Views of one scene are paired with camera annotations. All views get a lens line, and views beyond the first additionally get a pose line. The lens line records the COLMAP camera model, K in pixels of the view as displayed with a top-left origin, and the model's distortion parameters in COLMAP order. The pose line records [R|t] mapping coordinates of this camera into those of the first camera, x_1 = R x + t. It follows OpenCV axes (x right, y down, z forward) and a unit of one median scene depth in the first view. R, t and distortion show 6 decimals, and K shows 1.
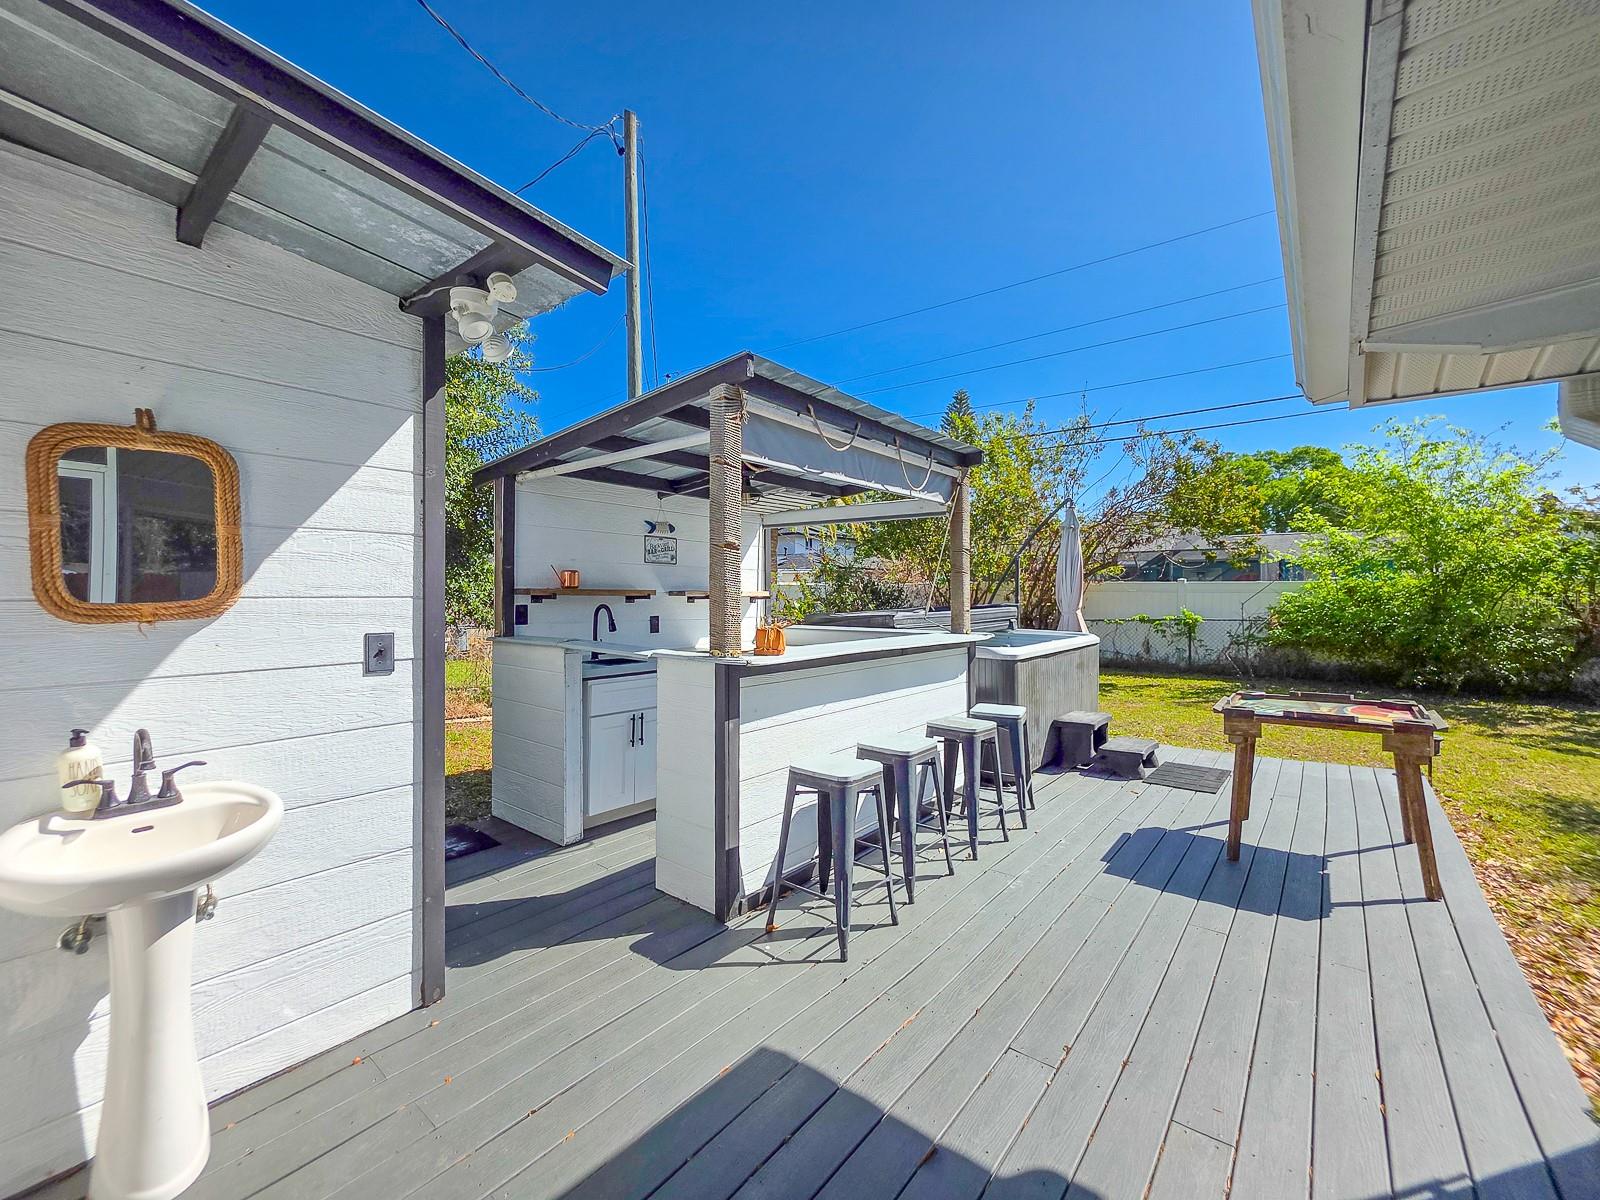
lens RADIAL K [[666.8, 0, 784.7], [0, 666.8, 565.3], [0, 0, 1]] dist [-0.001328, -0.000080]
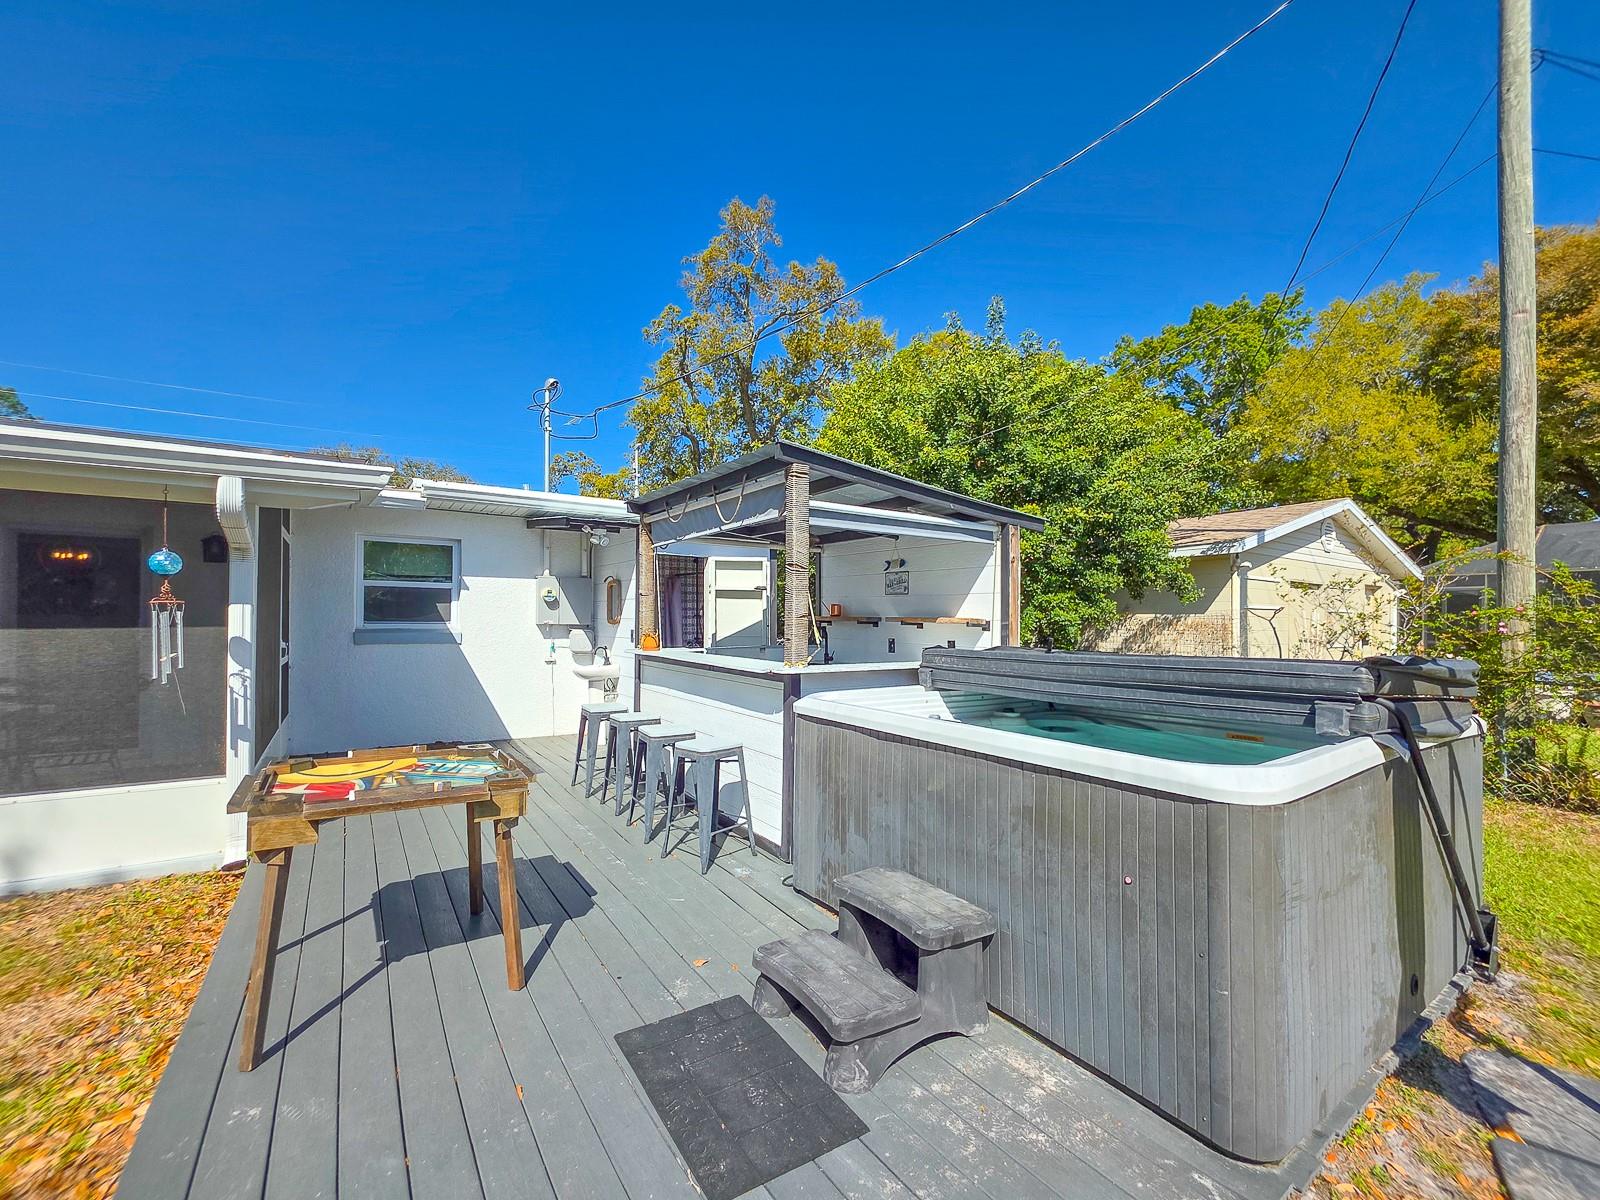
lens RADIAL K [[683.6, 0, 808.0], [0, 683.6, 601.7], [0, 0, 1]] dist [0.001031, 0.000248]
pose [[-0.284914, -0.030172, -0.958078, 1.030848], [0.028037, 0.998815, -0.039792, 0.054886], [0.958143, -0.038199, -0.283730, 1.221432]]
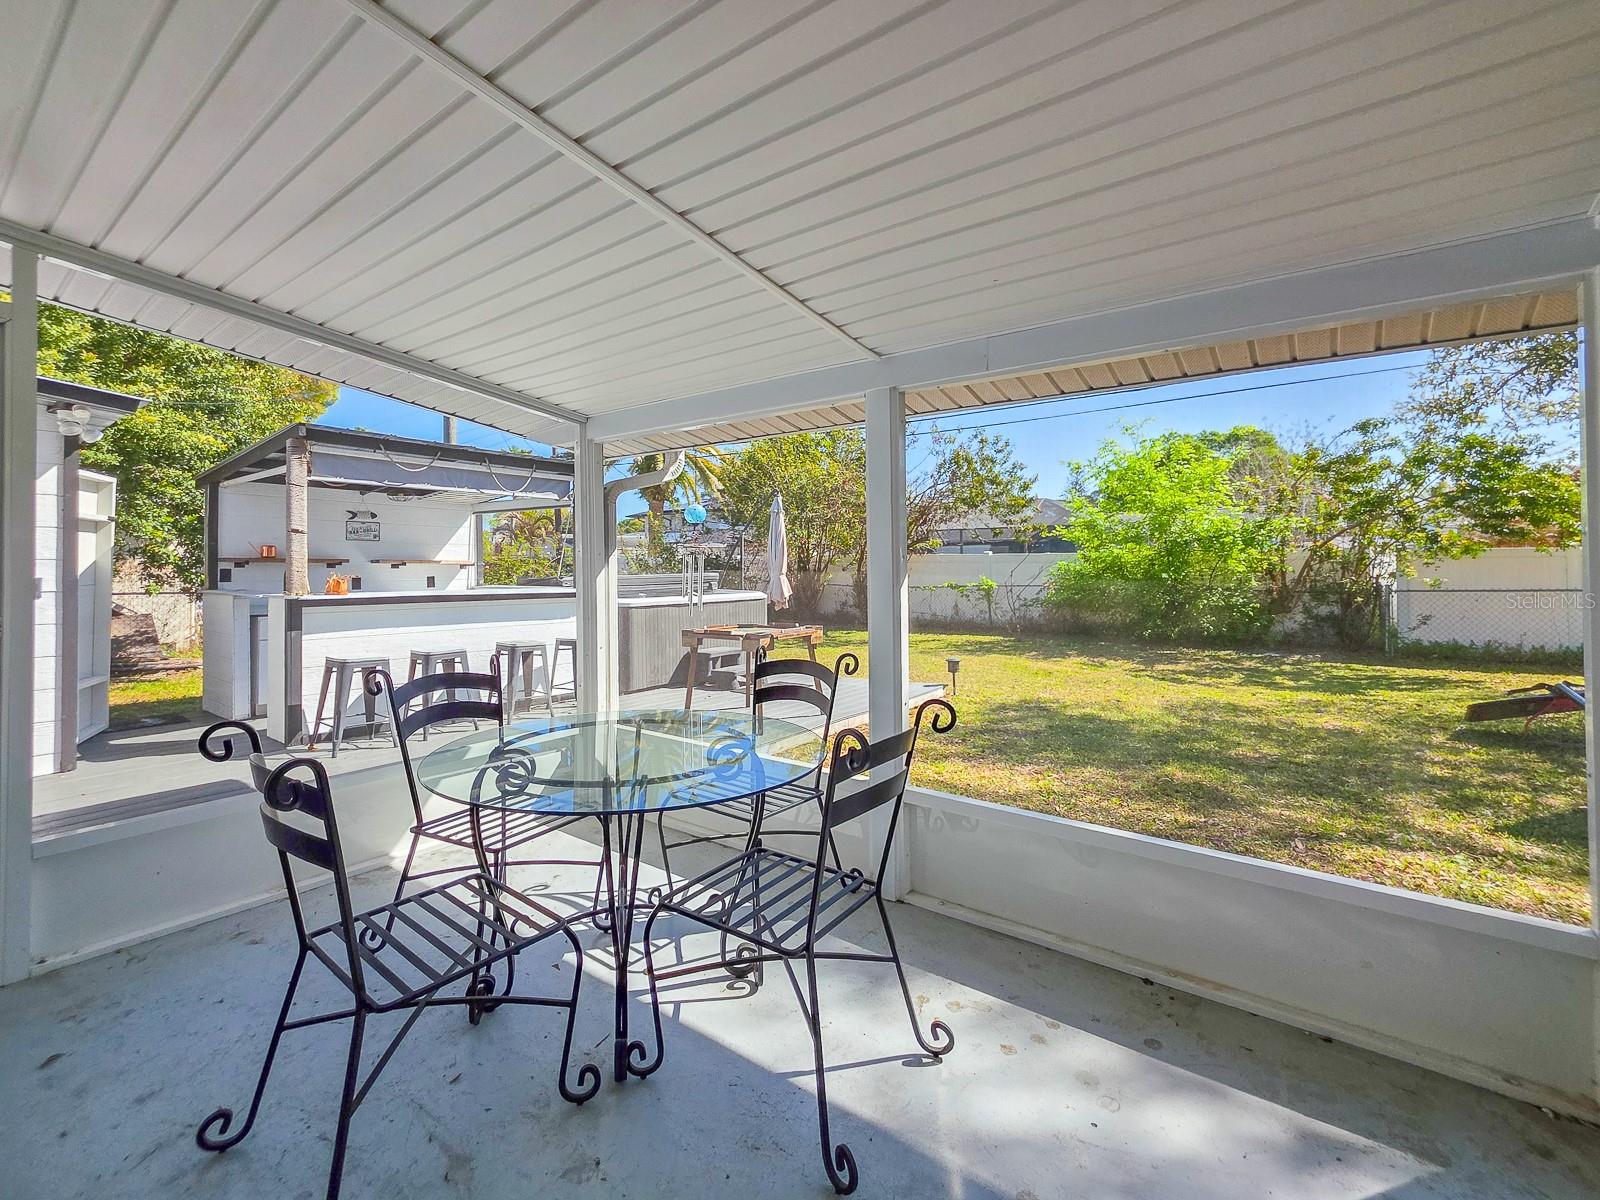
lens RADIAL K [[665.0, 0, 801.5], [0, 665.0, 522.0], [0, 0, 1]] dist [0.000555, 0.000058]
pose [[0.997783, -0.002061, 0.066520, 0.667883], [0.003851, 0.999634, -0.026794, -0.000218], [-0.066441, 0.026991, 0.997425, -0.484651]]
